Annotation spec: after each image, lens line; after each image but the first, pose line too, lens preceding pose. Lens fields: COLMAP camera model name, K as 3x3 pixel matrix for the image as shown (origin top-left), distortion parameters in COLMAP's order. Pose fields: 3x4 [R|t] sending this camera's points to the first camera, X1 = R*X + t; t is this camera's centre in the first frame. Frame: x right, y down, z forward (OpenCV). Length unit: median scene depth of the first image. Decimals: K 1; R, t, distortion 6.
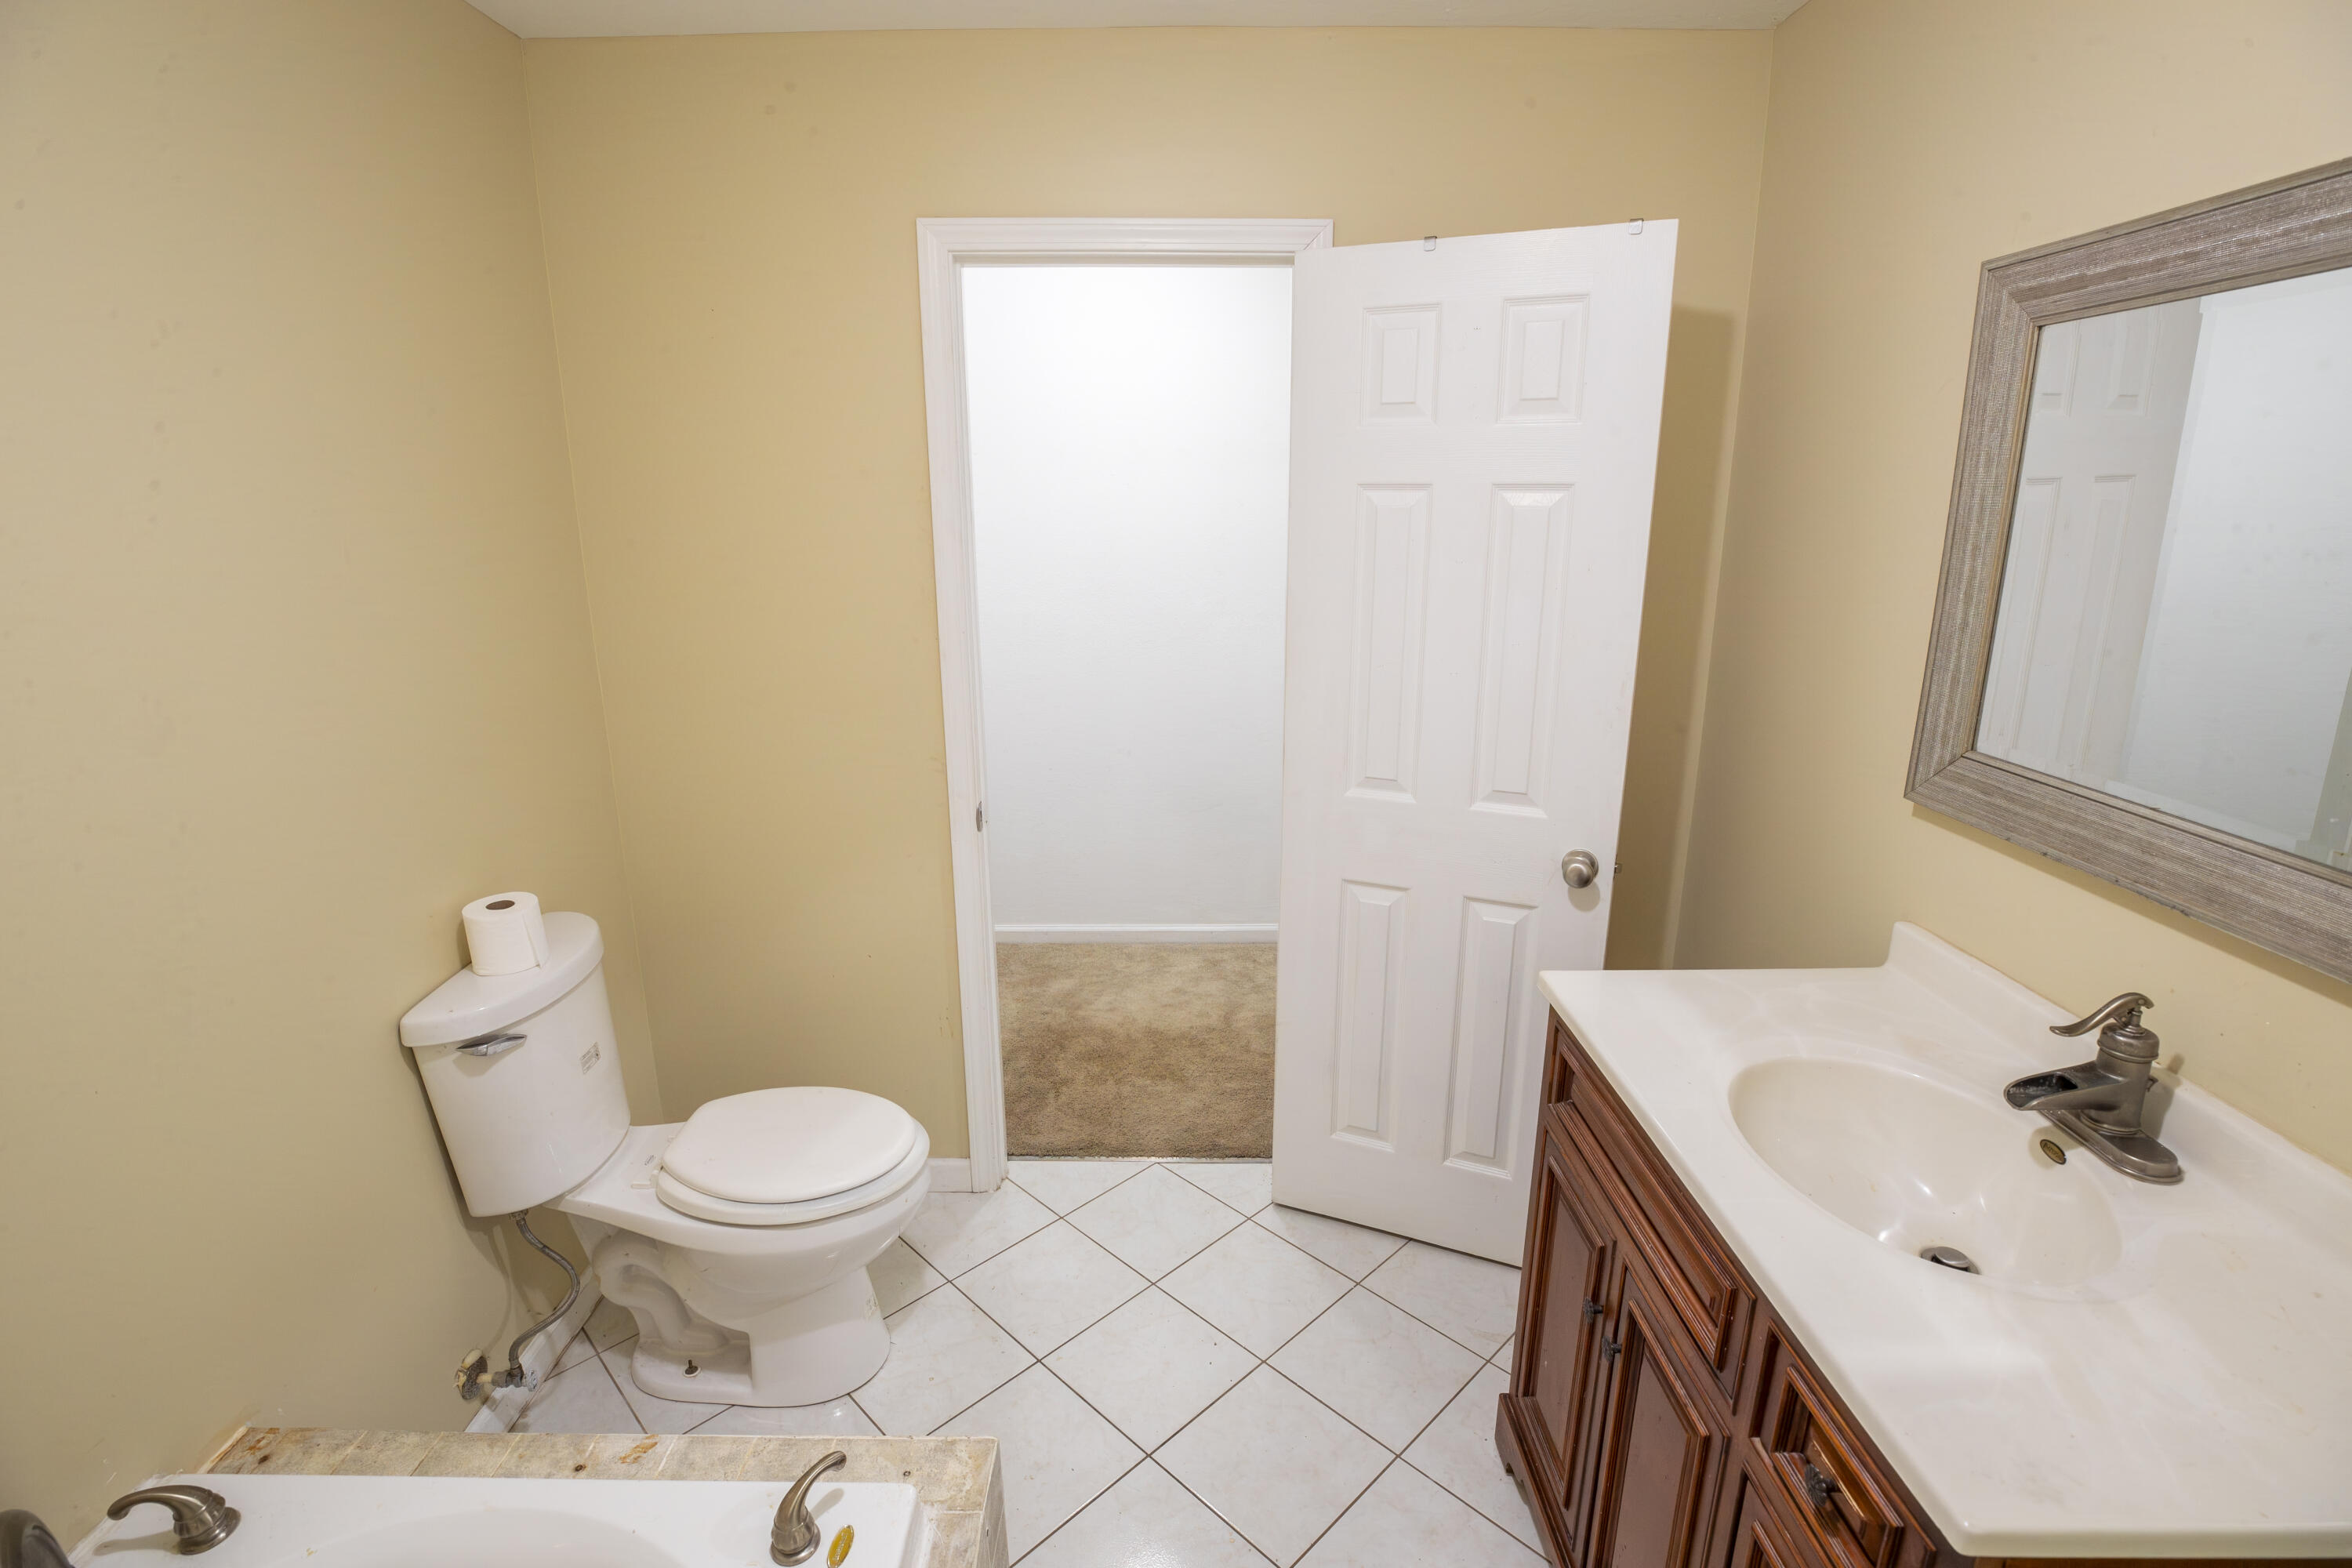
lens RADIAL K [[1090.4, 0, 1176.0], [0, 1090.4, 784.0], [0, 0, 1]] dist [-0.033821, 0.009241]
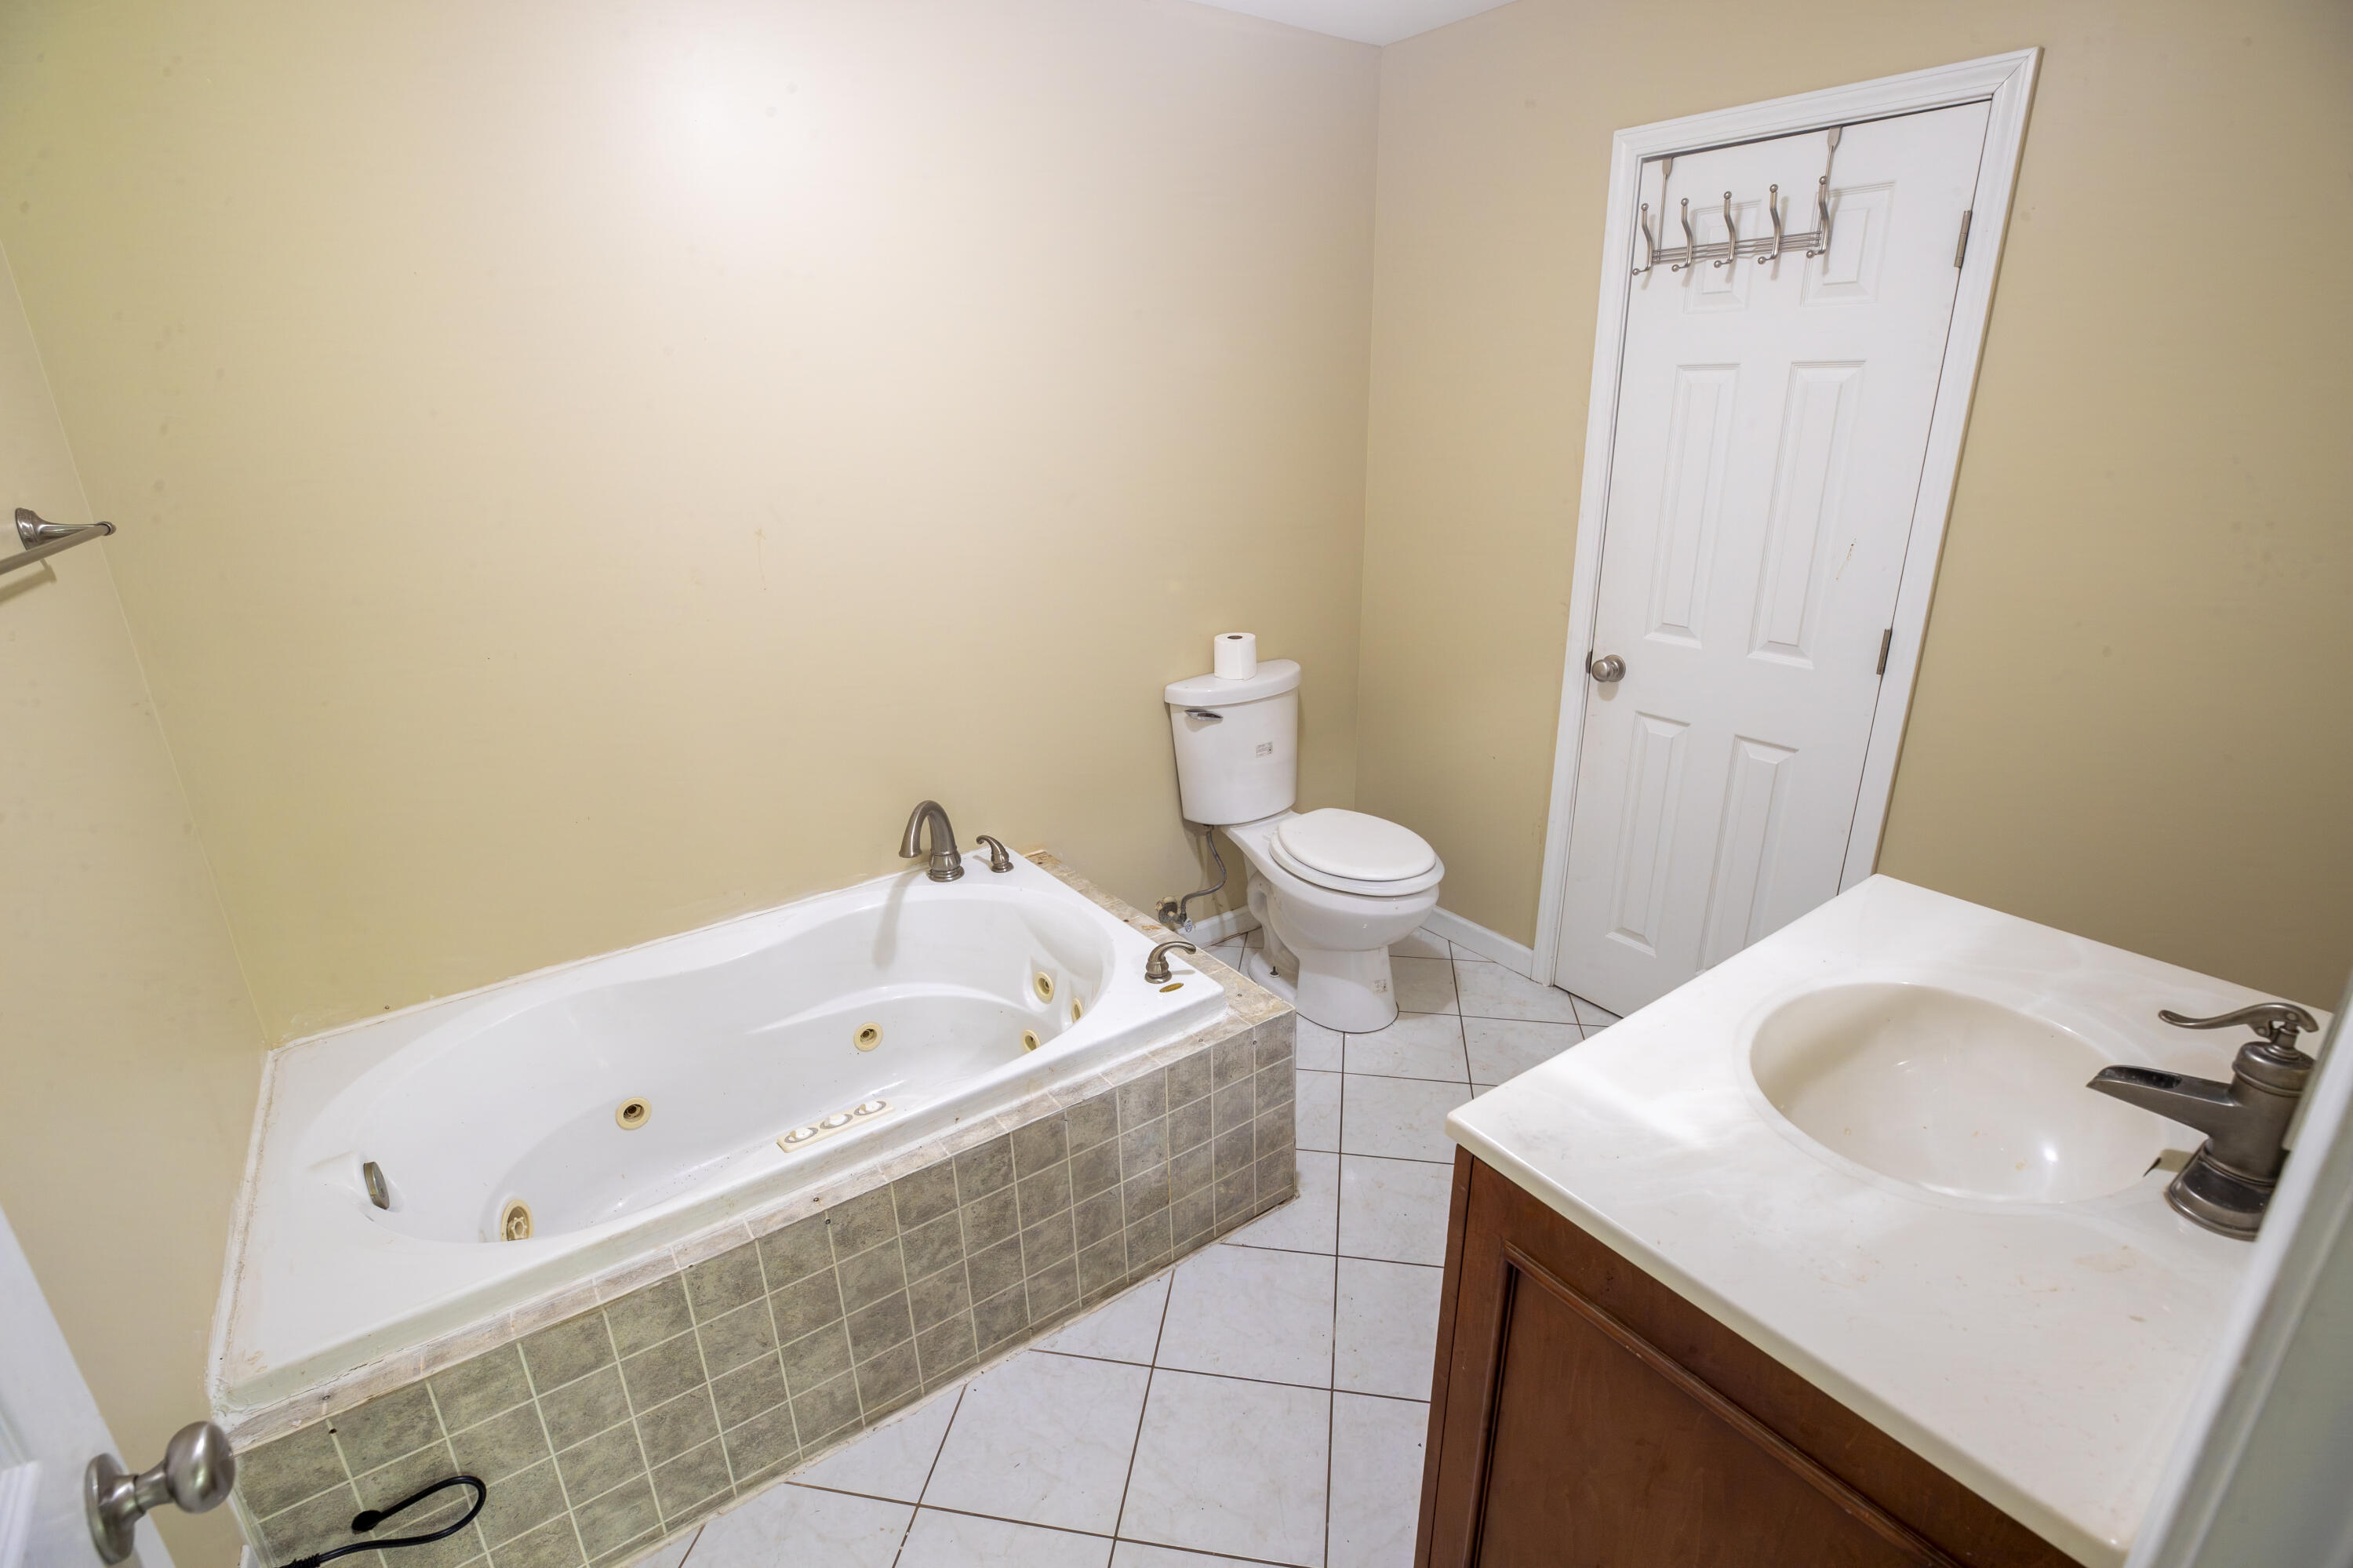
lens RADIAL K [[1090.9, 0, 1176.5], [0, 1090.9, 784.0], [0, 0, 1]] dist [-0.033821, 0.009241]
pose [[0.599463, 0.272684, -0.752521, 0.590598], [-0.198646, 0.961449, 0.190149, 0.031986], [0.775361, 0.035498, 0.630520, -0.080983]]
